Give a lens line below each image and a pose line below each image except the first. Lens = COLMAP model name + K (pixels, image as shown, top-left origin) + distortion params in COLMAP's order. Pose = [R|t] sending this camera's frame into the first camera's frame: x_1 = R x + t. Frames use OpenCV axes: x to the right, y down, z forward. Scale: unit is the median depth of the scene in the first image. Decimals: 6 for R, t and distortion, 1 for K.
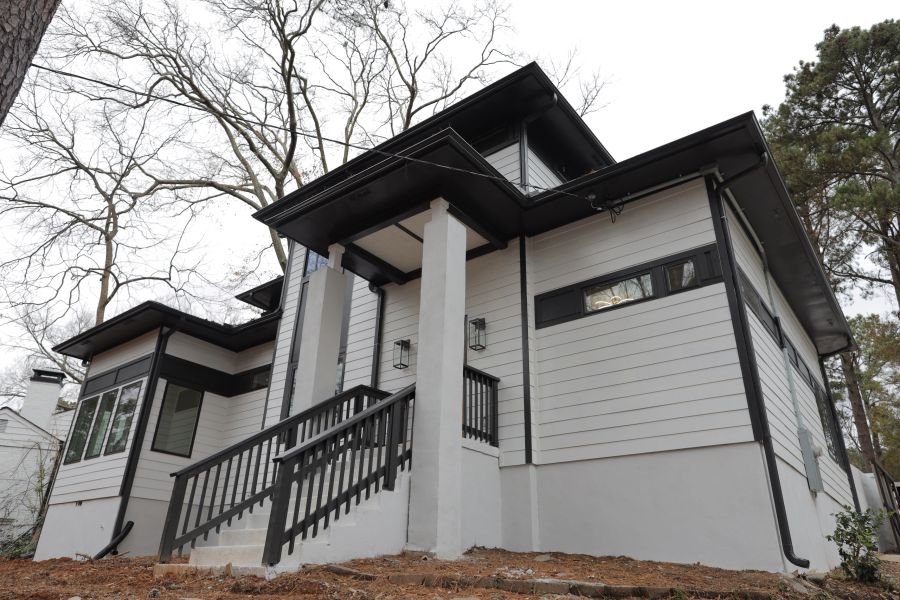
lens RADIAL K [[607.3, 0, 449.1], [0, 607.3, 300.1], [0, 0, 1]] dist [-0.003616, -0.004966]
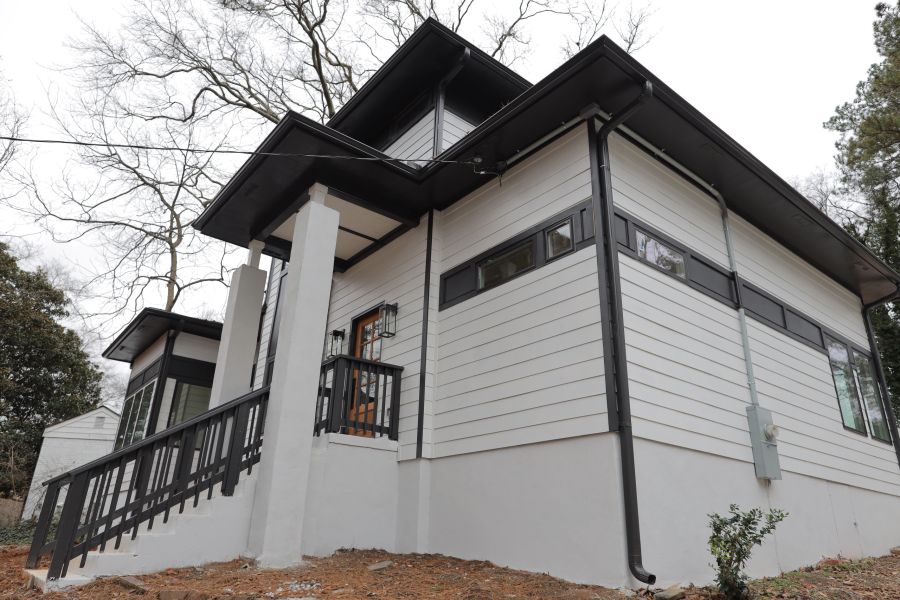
lens RADIAL K [[607.3, 0, 451.0], [0, 607.3, 297.5], [0, 0, 1]] dist [-0.003616, -0.004966]
pose [[0.972453, -0.086737, -0.216360, 0.370755], [0.096682, 0.994671, 0.035794, -0.004617], [0.212103, -0.055726, 0.975657, 0.103036]]
